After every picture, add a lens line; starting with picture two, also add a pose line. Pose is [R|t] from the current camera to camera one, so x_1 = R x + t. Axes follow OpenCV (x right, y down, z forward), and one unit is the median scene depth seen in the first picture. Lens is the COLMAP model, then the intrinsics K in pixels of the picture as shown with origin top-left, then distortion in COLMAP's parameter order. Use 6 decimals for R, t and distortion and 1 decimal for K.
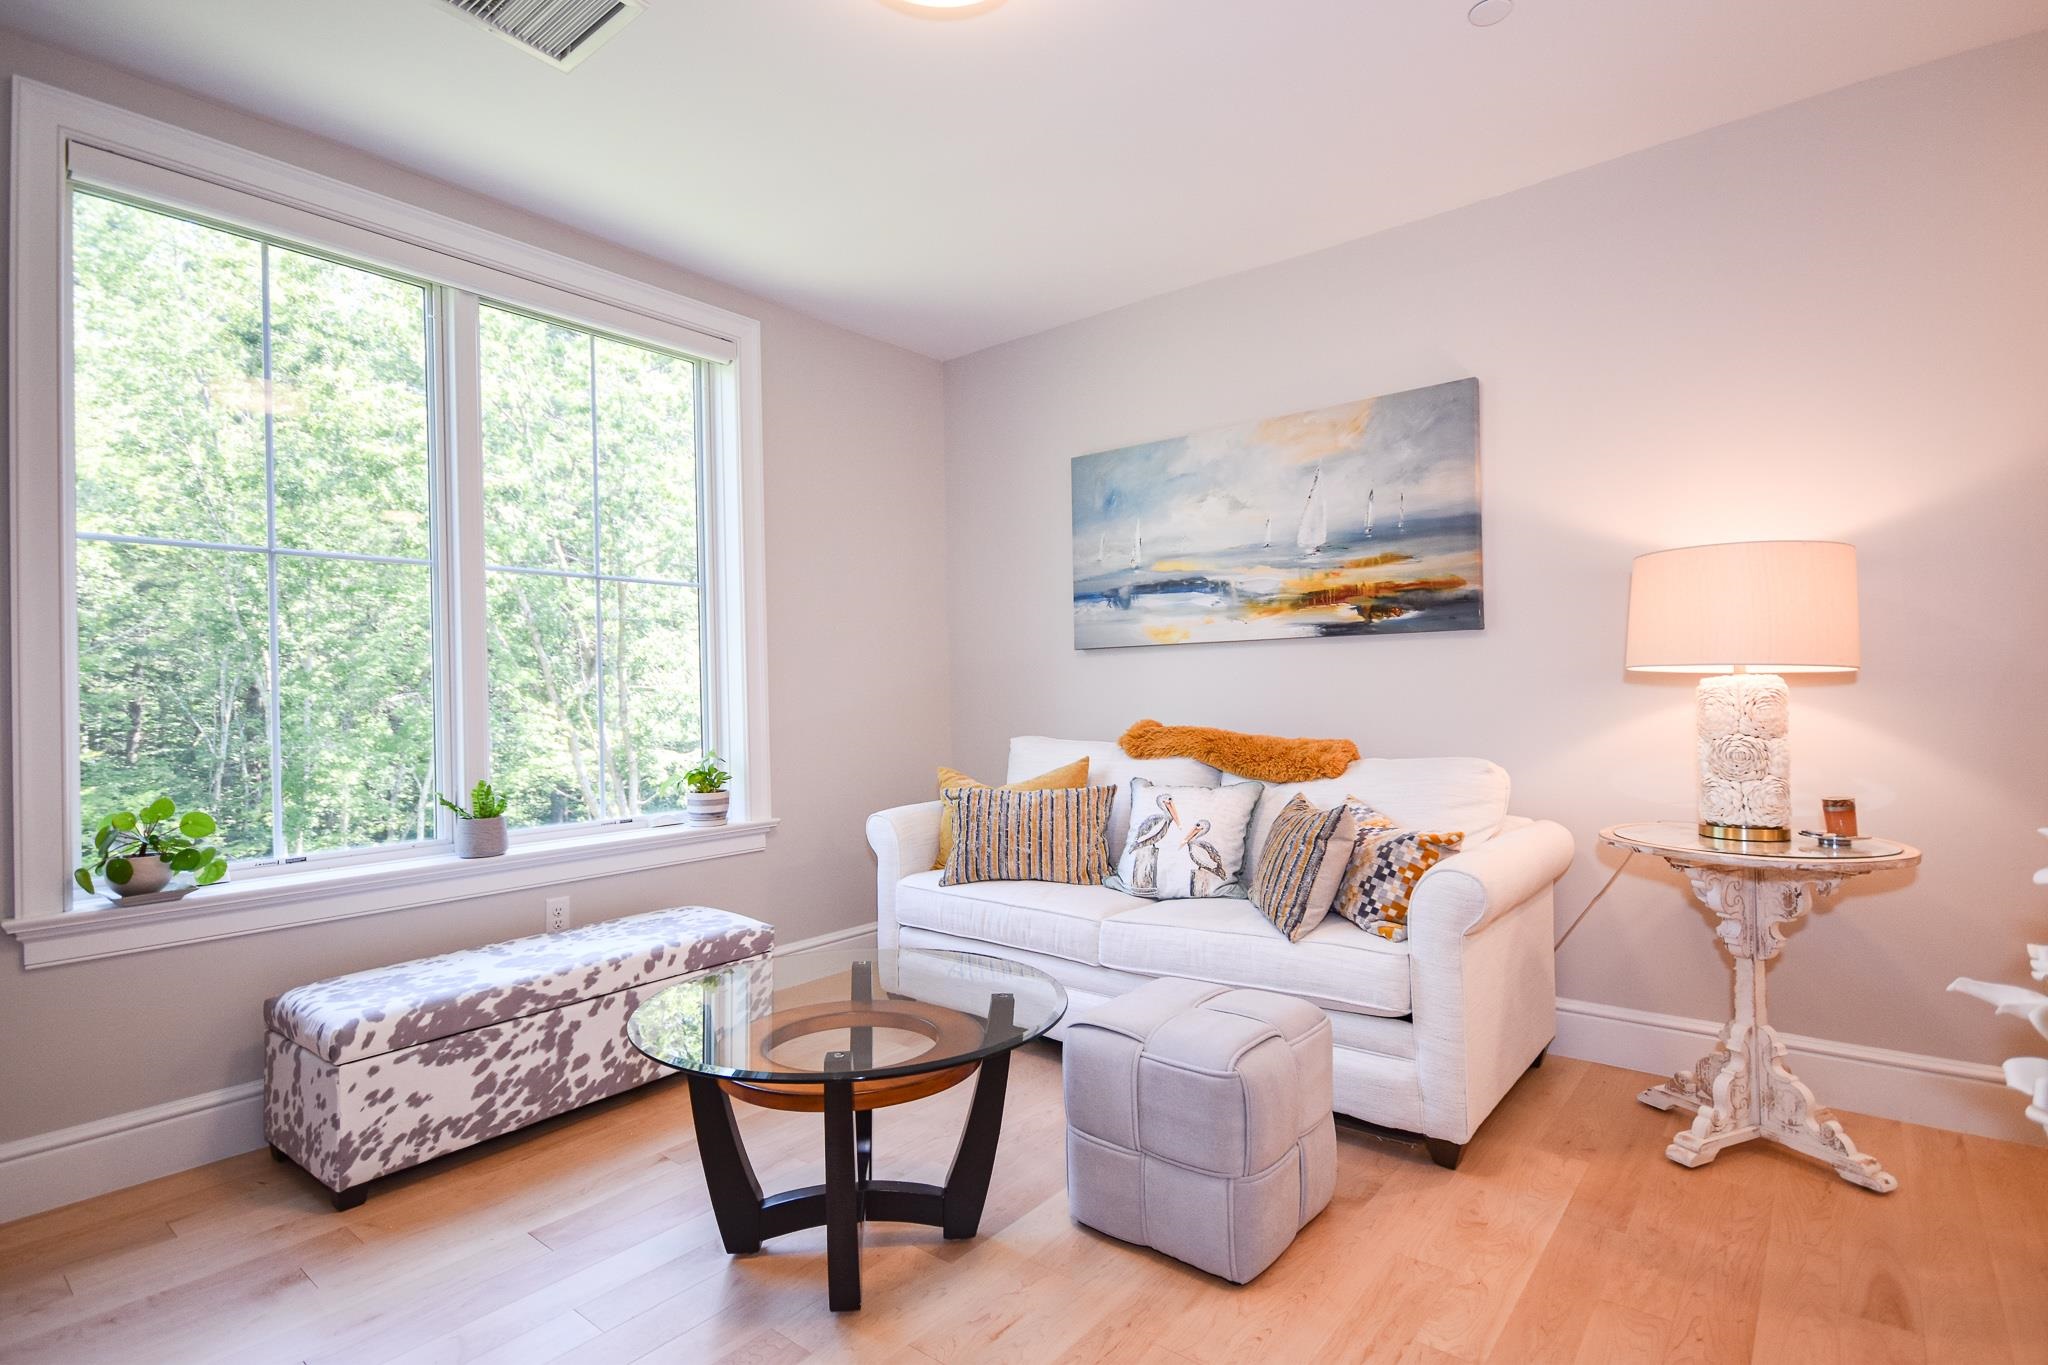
lens RADIAL K [[1036.6, 0, 1042.6], [0, 1036.6, 691.0], [0, 0, 1]] dist [0.008446, 0.000363]
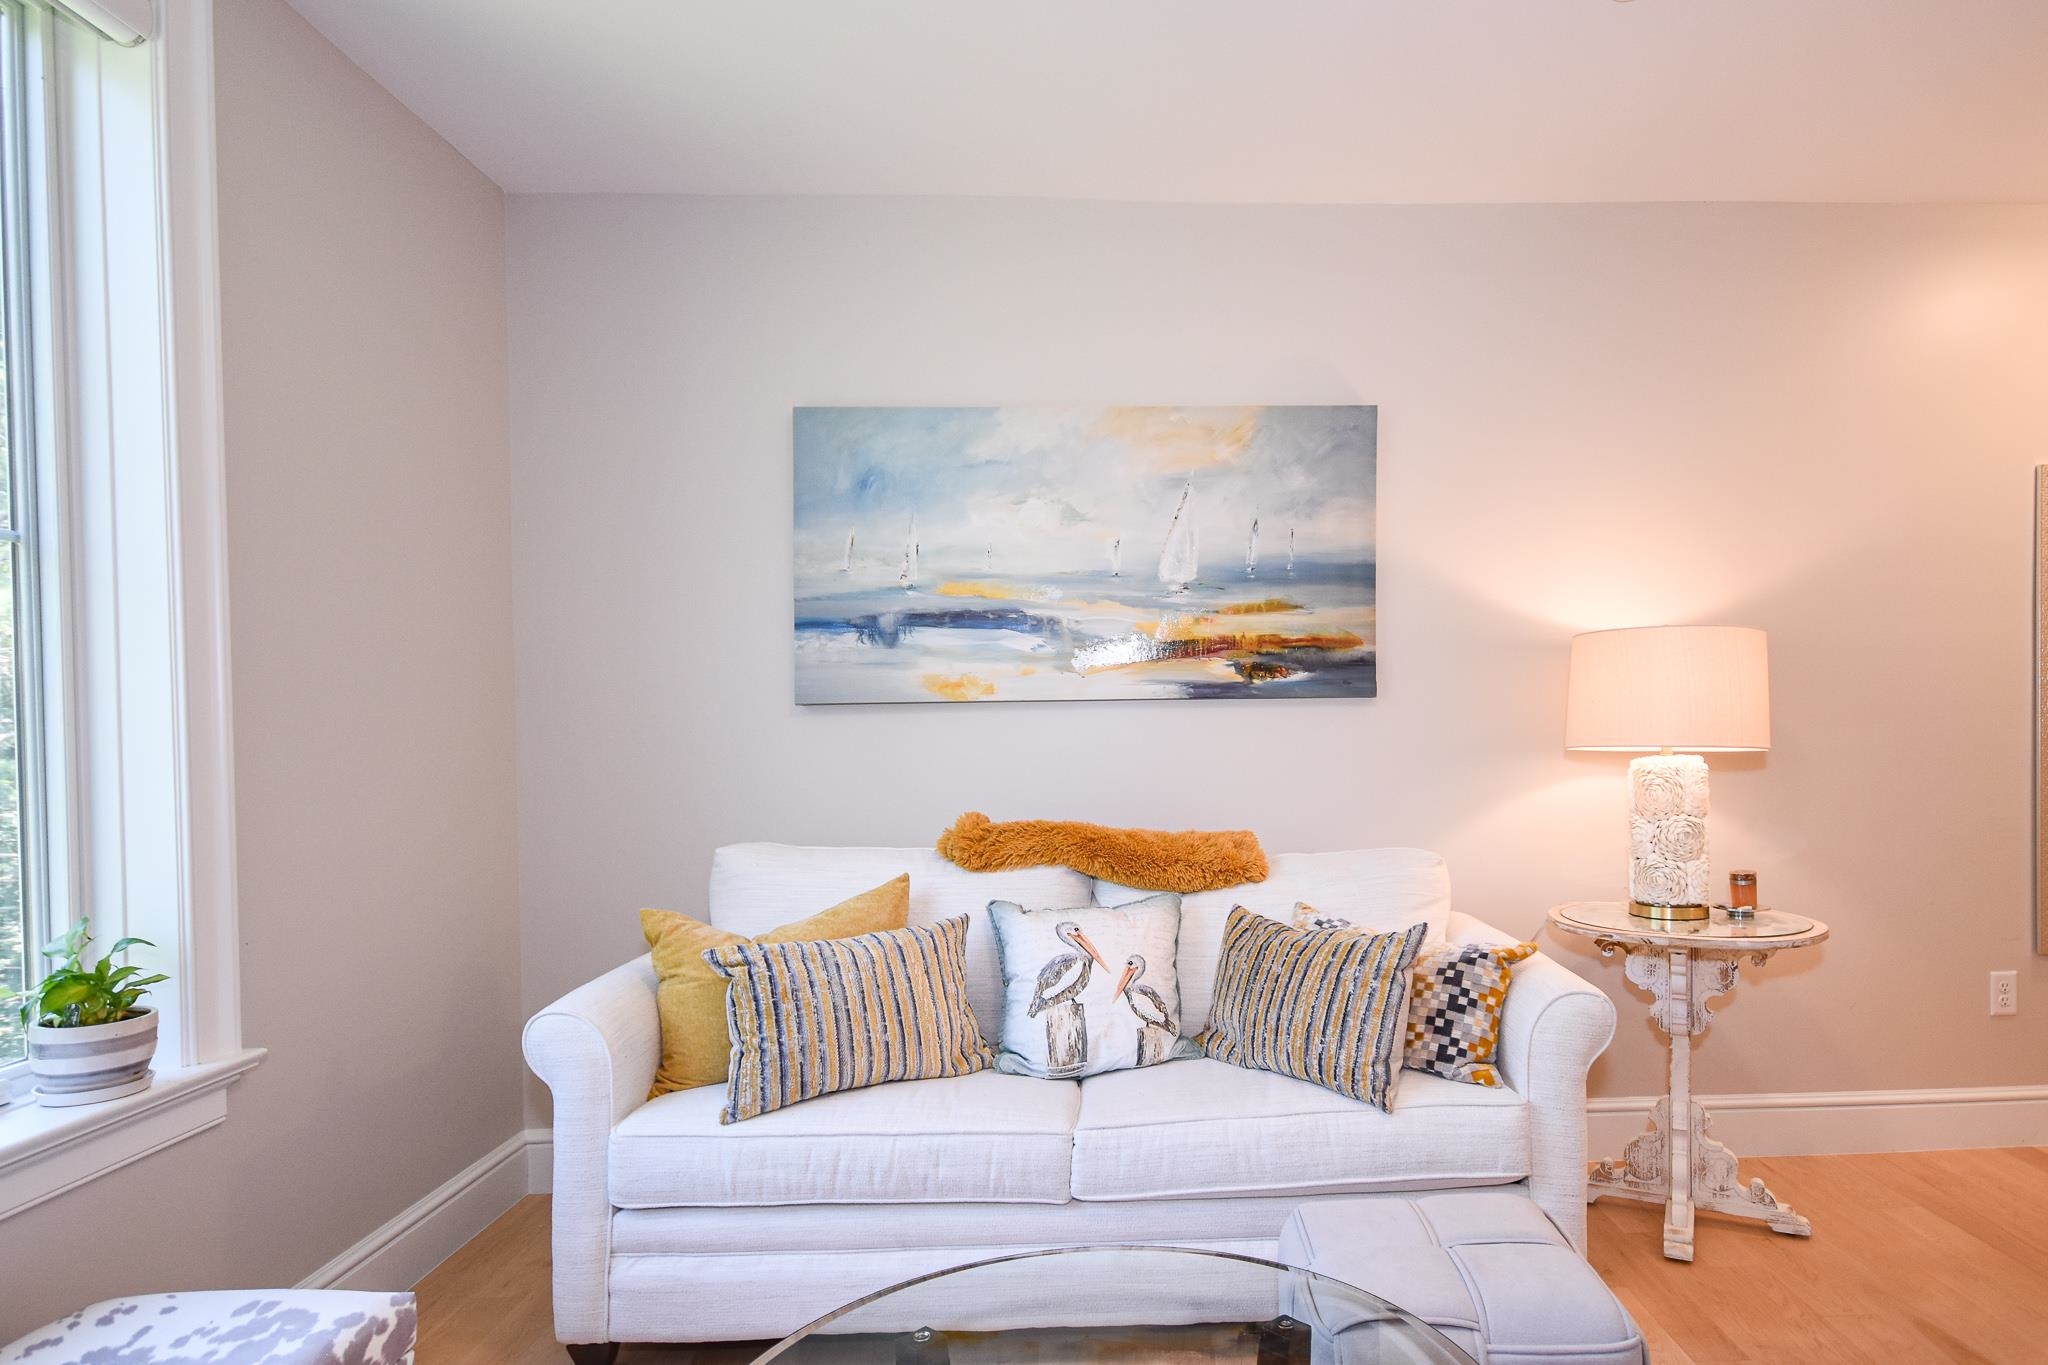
lens RADIAL K [[1165.9, 0, 1024.7], [0, 1165.9, 743.2], [0, 0, 1]] dist [0.001764, 0.017584]
pose [[0.746297, -0.004712, 0.665597, -0.413599], [-0.001582, 0.999960, 0.008853, -0.026804], [-0.665612, -0.007660, 0.746259, 0.431733]]
